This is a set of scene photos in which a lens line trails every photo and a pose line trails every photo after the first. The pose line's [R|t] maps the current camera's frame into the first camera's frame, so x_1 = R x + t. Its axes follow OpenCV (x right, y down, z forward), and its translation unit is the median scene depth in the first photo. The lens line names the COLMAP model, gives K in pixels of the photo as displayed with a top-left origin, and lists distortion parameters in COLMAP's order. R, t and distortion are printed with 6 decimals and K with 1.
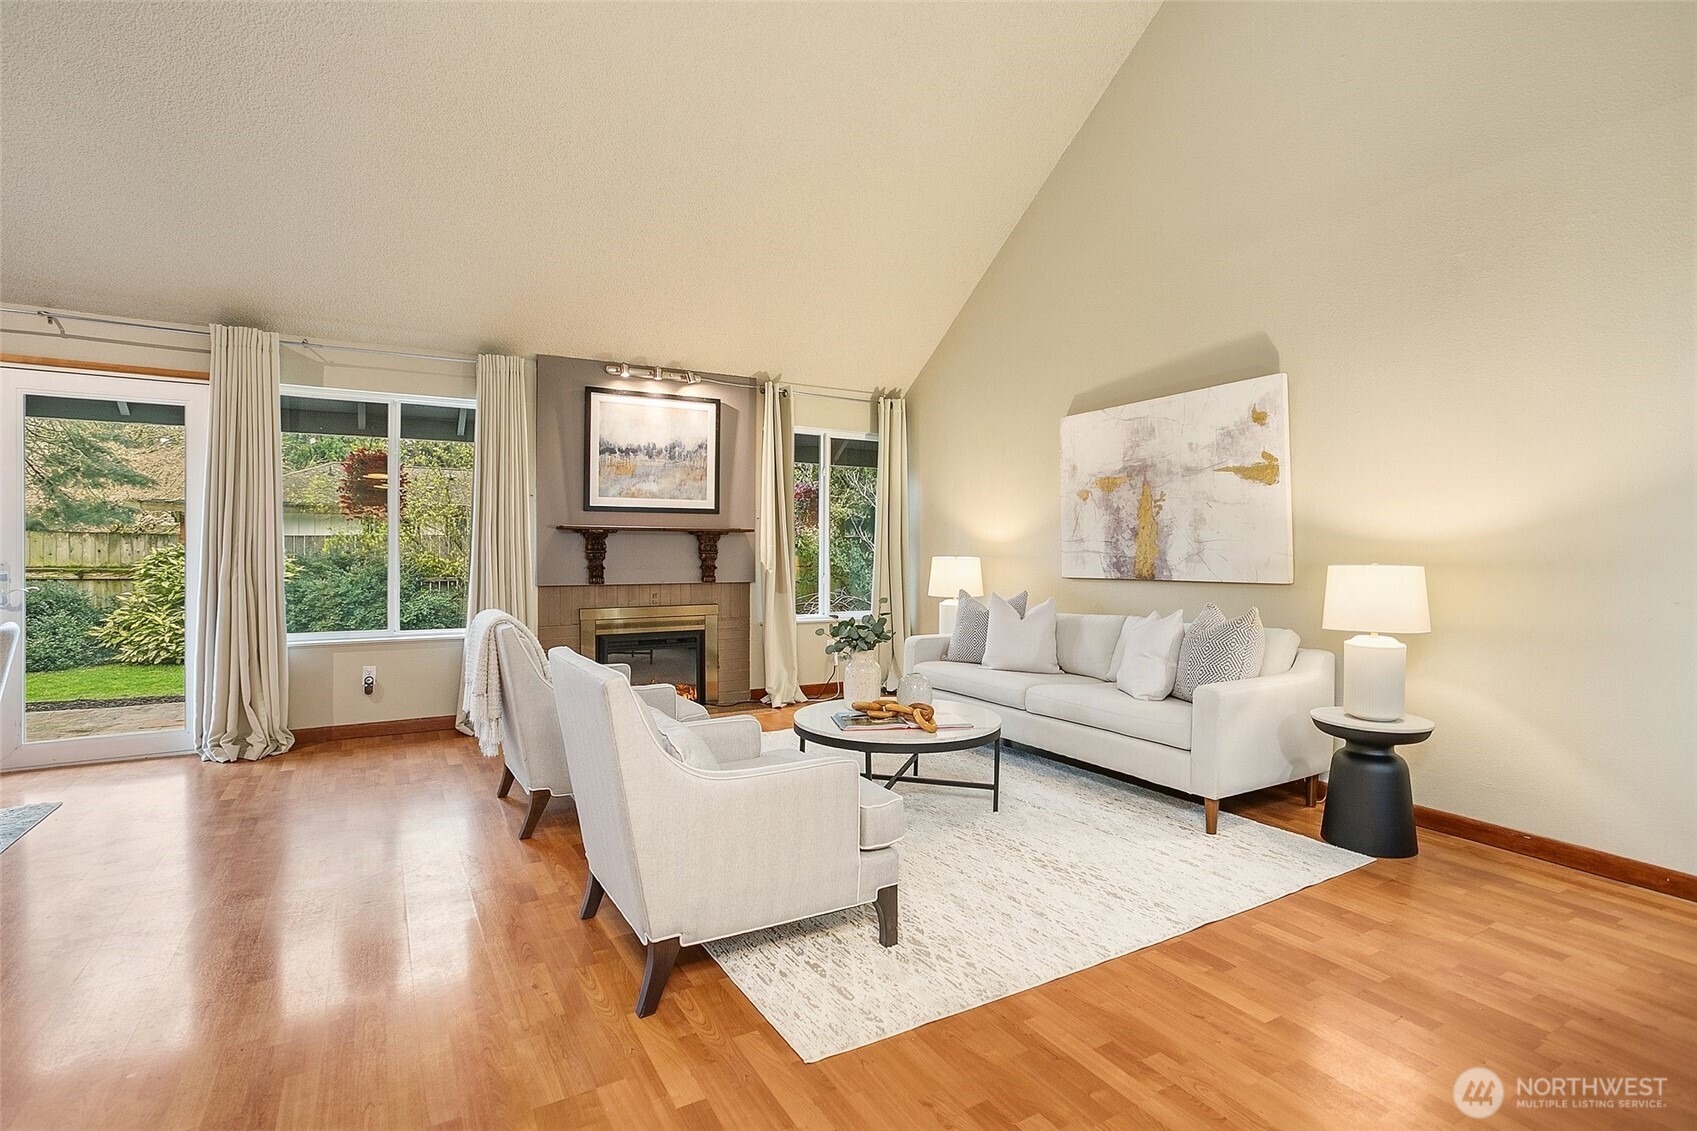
lens RADIAL K [[818.8, 0, 851.2], [0, 818.8, 526.3], [0, 0, 1]] dist [-0.000030, 0.000497]
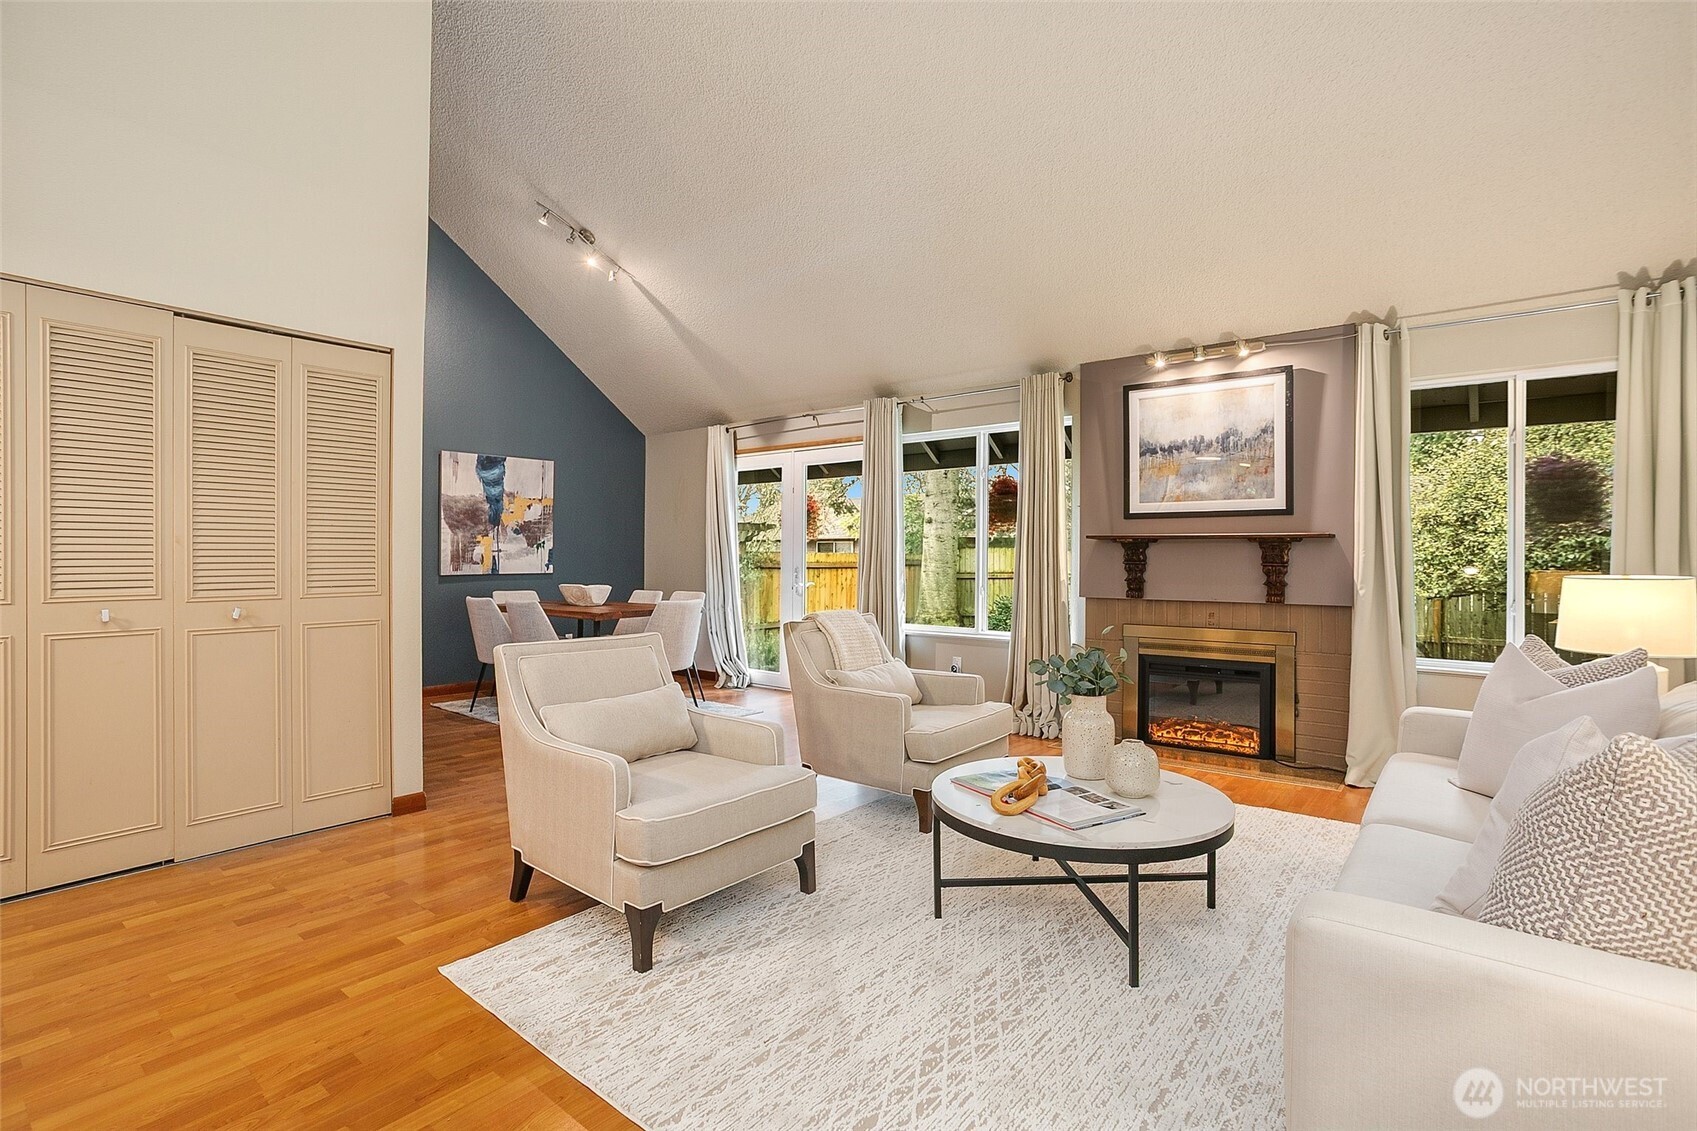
lens RADIAL K [[795.5, 0, 833.6], [0, 795.5, 554.2], [0, 0, 1]] dist [-0.036955, 0.000136]
pose [[0.356741, -0.003919, -0.934195, 0.391508], [0.019484, 0.999805, 0.003246, 0.011457], [0.934000, -0.019360, 0.356747, 0.356878]]
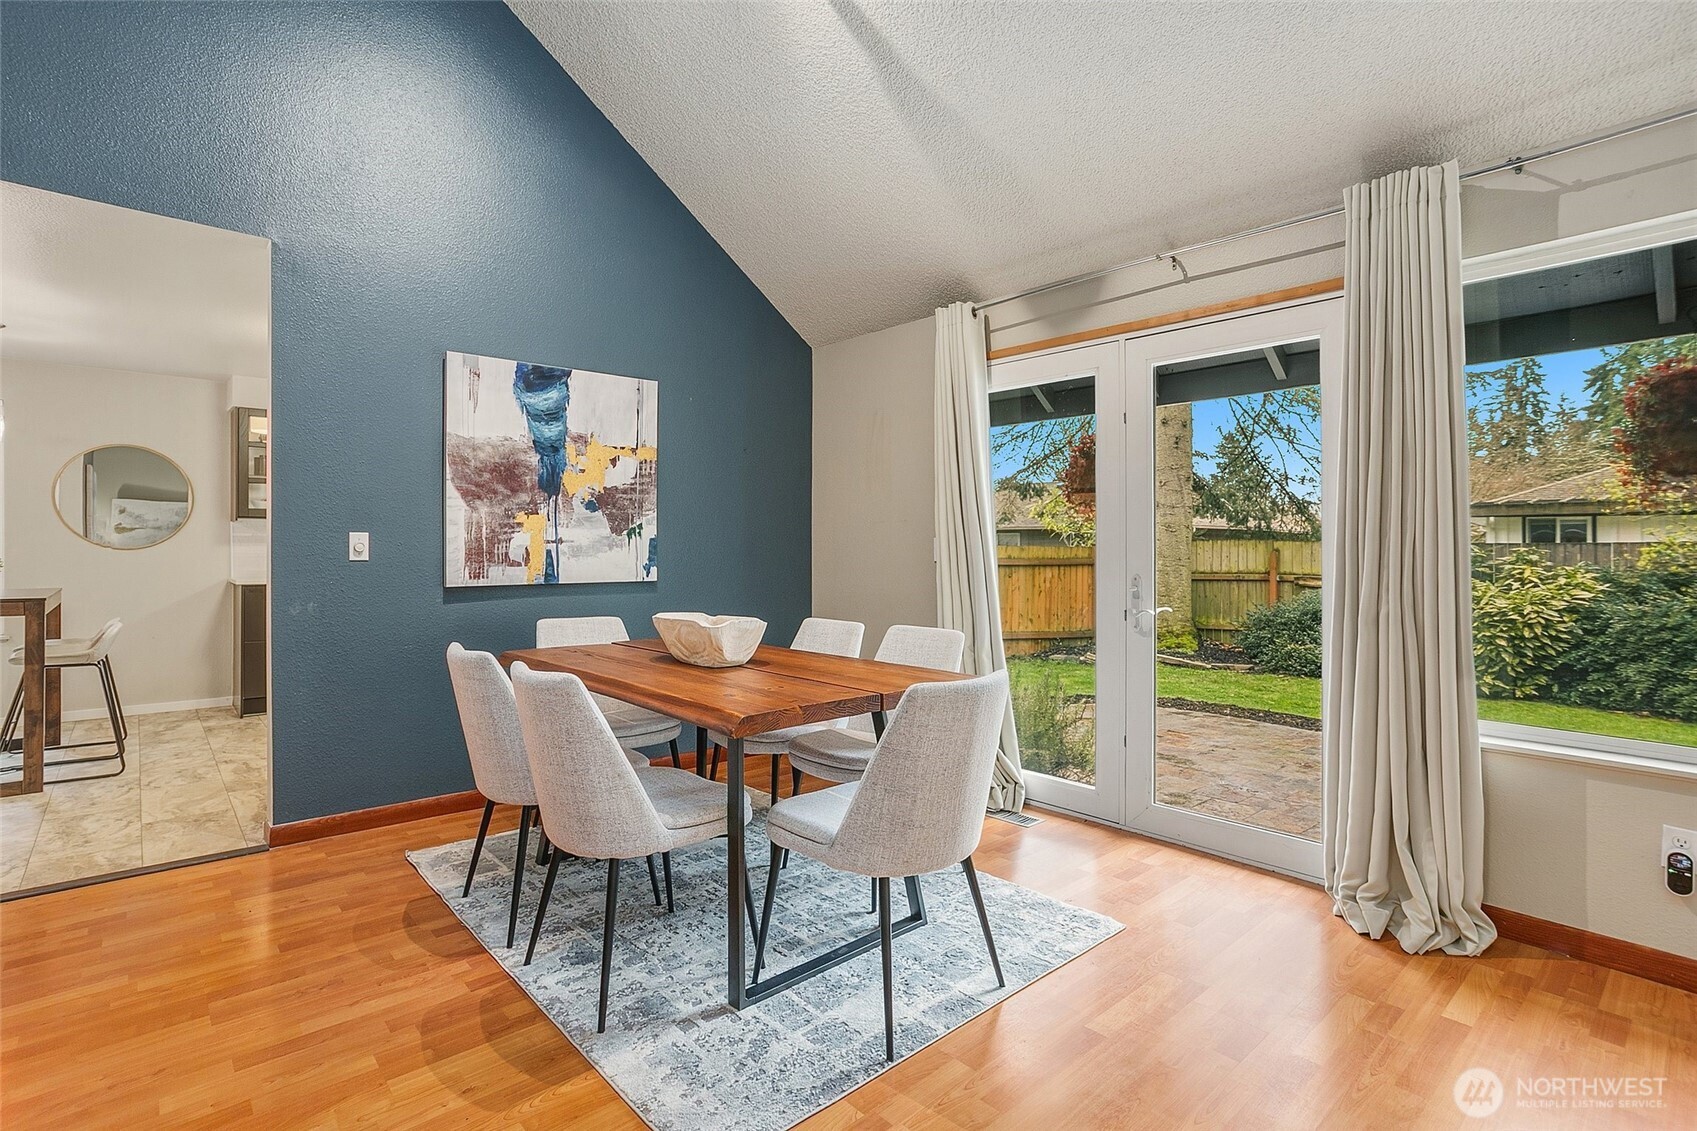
lens RADIAL K [[820.1, 0, 838.5], [0, 820.1, 548.0], [0, 0, 1]] dist [-0.003934, 0.000339]
pose [[0.203028, -0.002521, -0.979170, -0.210753], [0.016822, 0.999858, 0.000914, 0.009297], [0.979028, -0.016658, 0.203042, 0.400763]]
